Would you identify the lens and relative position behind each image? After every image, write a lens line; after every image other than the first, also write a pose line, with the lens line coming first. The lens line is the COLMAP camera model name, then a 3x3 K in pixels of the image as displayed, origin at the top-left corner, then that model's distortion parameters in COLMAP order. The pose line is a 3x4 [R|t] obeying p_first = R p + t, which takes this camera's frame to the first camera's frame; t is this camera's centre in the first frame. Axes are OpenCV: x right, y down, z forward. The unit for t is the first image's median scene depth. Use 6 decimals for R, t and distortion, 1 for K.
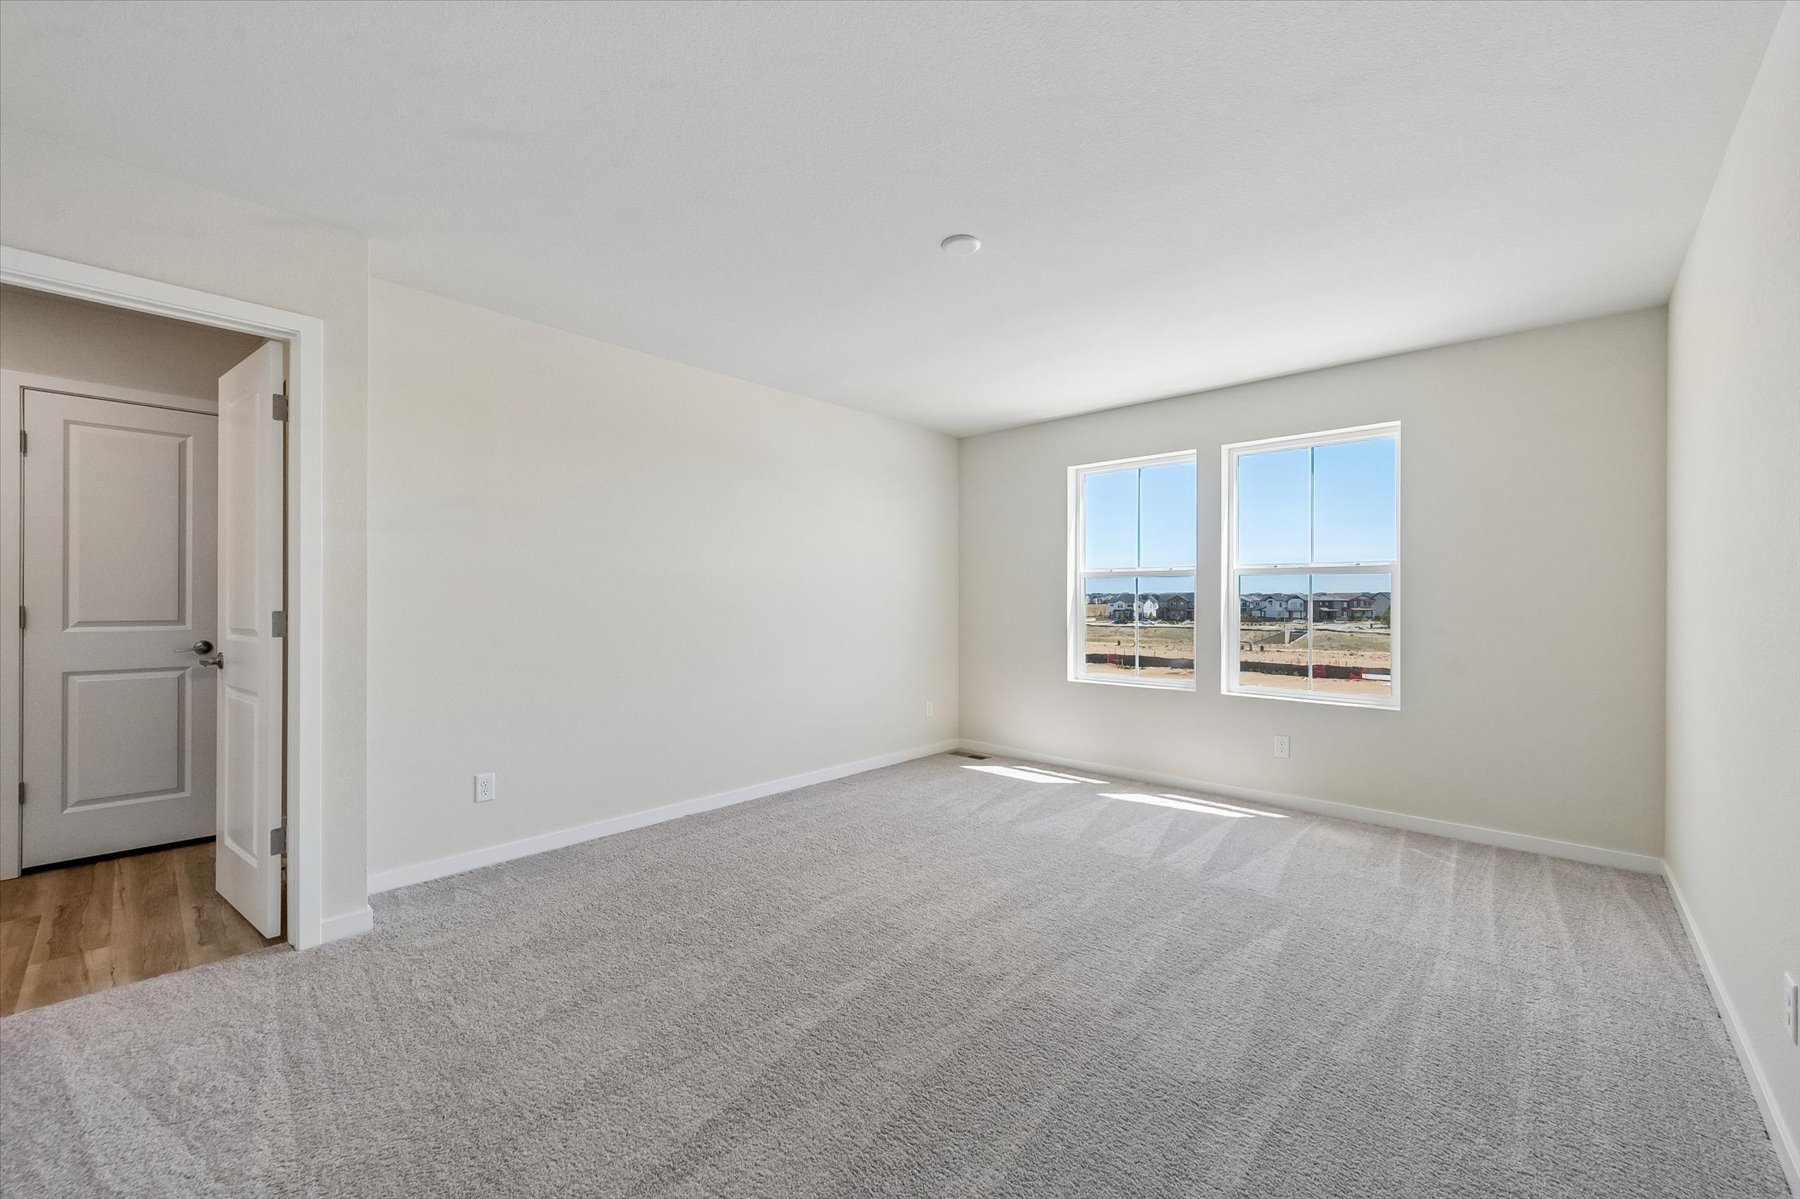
lens RADIAL K [[721.3, 0, 909.9], [0, 721.3, 598.4], [0, 0, 1]] dist [-0.000582, -0.000274]
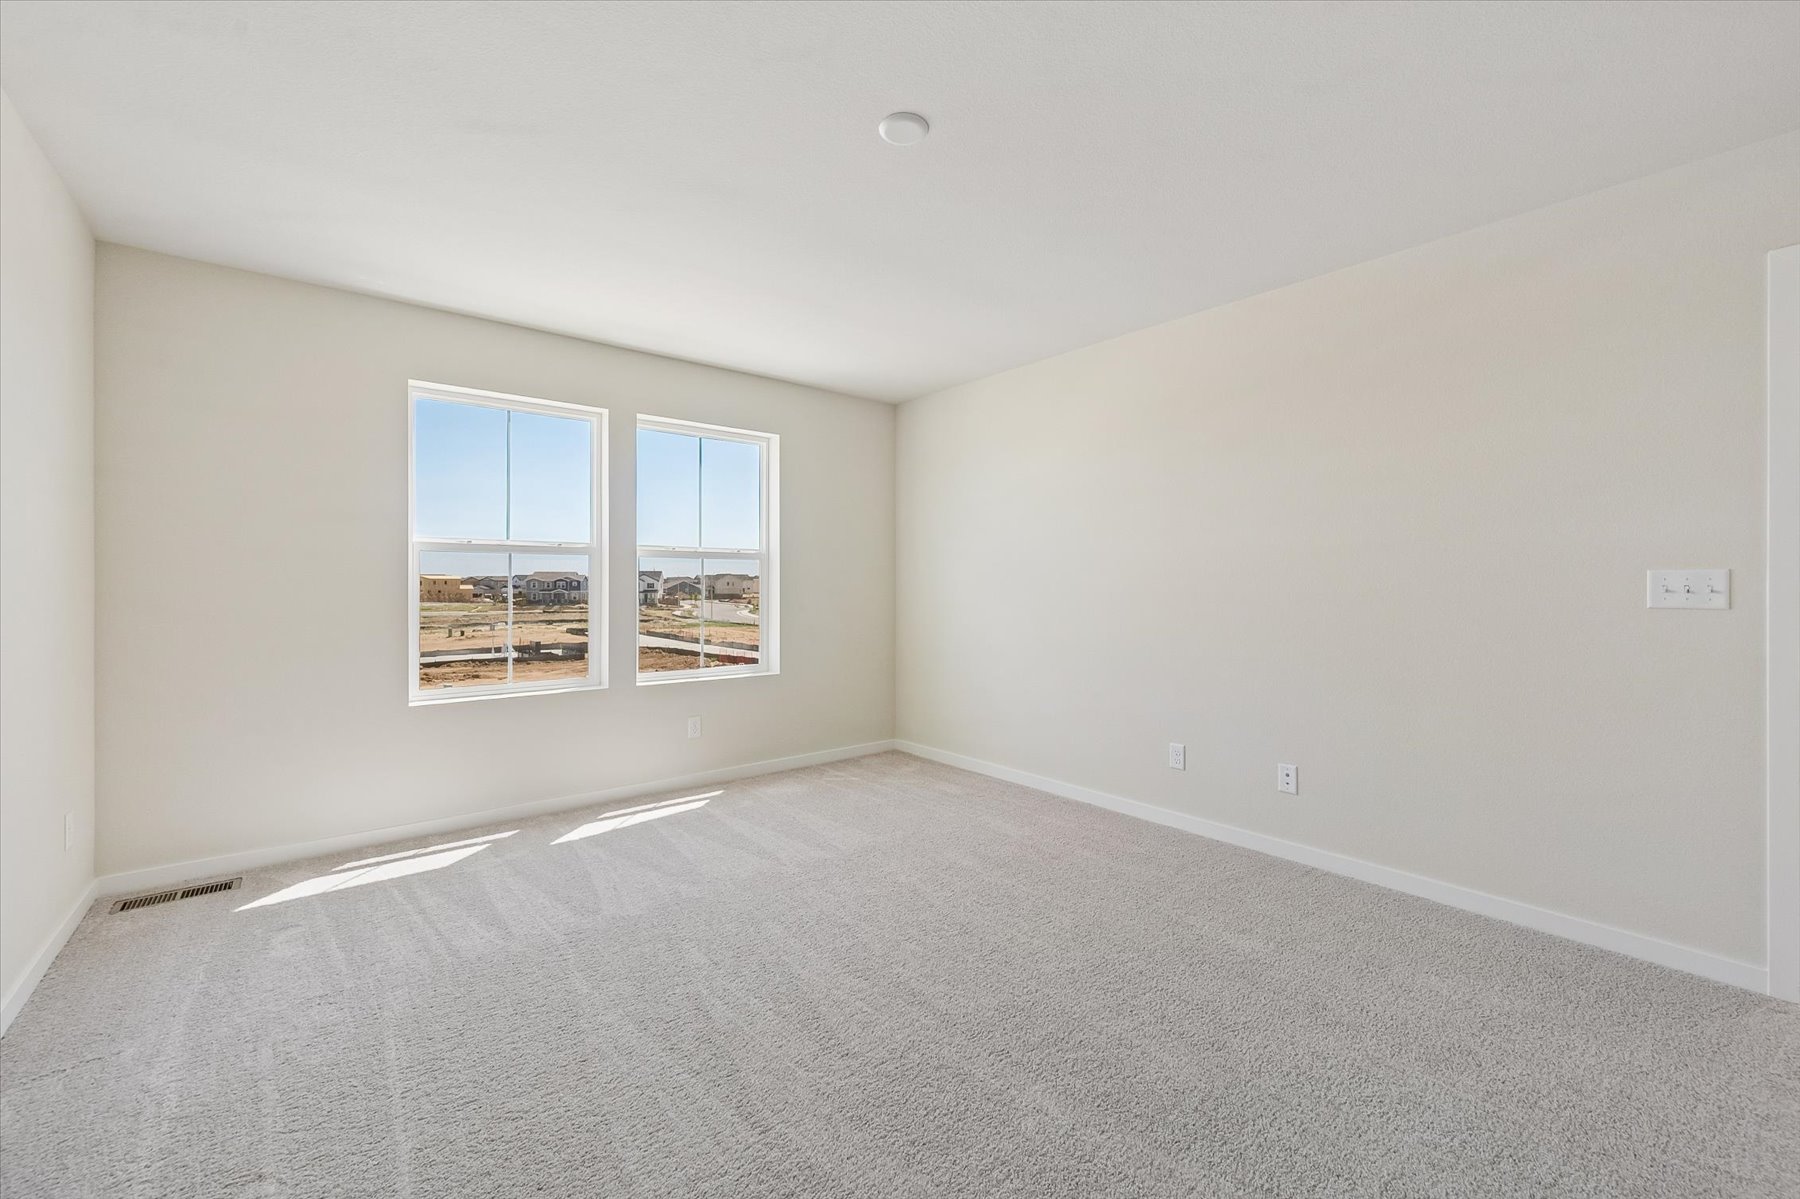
lens RADIAL K [[746.2, 0, 900.6], [0, 746.2, 582.1], [0, 0, 1]] dist [0.000263, -0.000033]
pose [[0.103486, -0.000004, 0.994631, -0.455319], [-0.002061, 0.999998, 0.000218, 0.000743], [-0.994629, -0.002072, 0.103485, 0.548217]]
